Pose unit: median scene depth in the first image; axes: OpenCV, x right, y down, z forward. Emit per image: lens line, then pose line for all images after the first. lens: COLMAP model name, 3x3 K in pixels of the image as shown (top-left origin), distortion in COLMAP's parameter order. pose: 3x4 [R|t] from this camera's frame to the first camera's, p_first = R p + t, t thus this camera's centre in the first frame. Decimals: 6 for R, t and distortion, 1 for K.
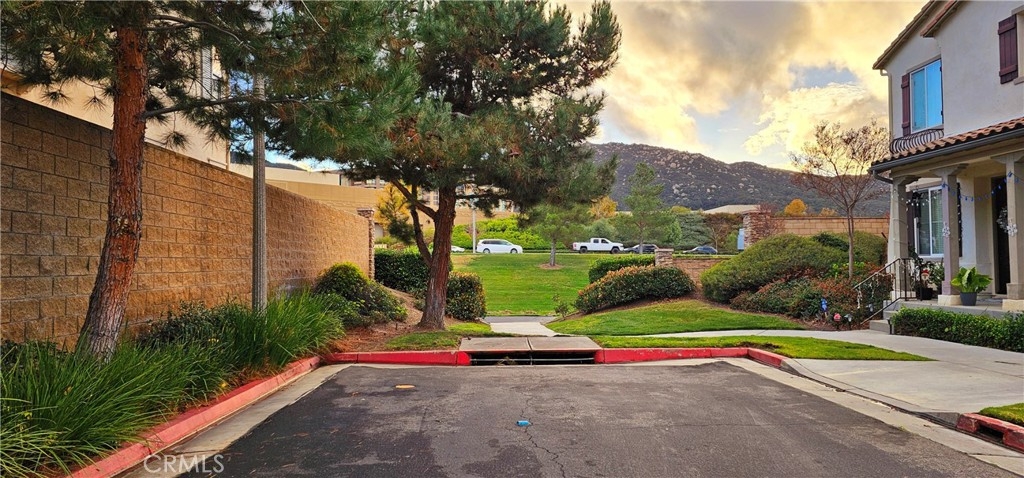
lens RADIAL K [[665.5, 0, 530.1], [0, 665.5, 241.5], [0, 0, 1]] dist [0.051268, -0.066535]
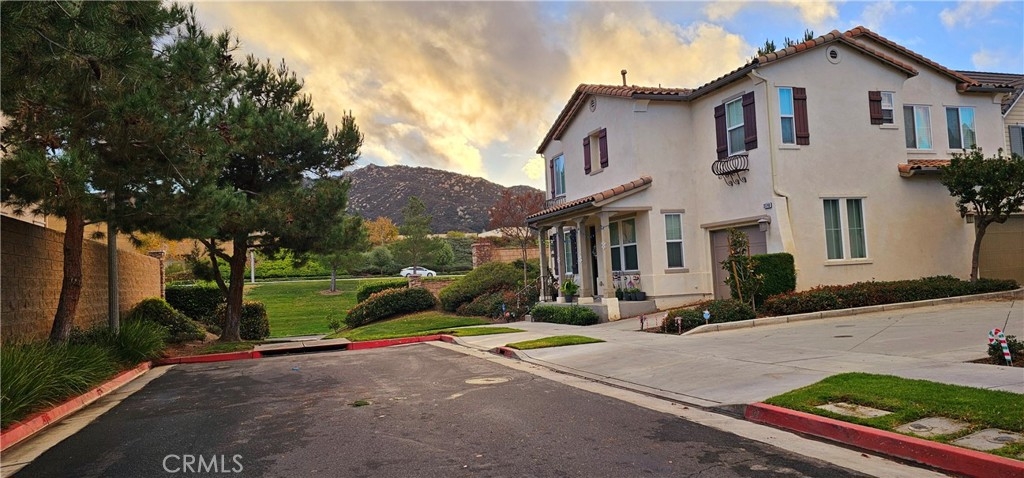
lens RADIAL K [[665.5, 0, 530.1], [0, 665.5, 241.5], [0, 0, 1]] dist [0.051268, -0.066535]
pose [[0.950785, -0.026522, 0.308713, 0.019988], [0.036299, 0.999003, -0.025971, -0.016897], [-0.307716, 0.035899, 0.950801, -0.492919]]
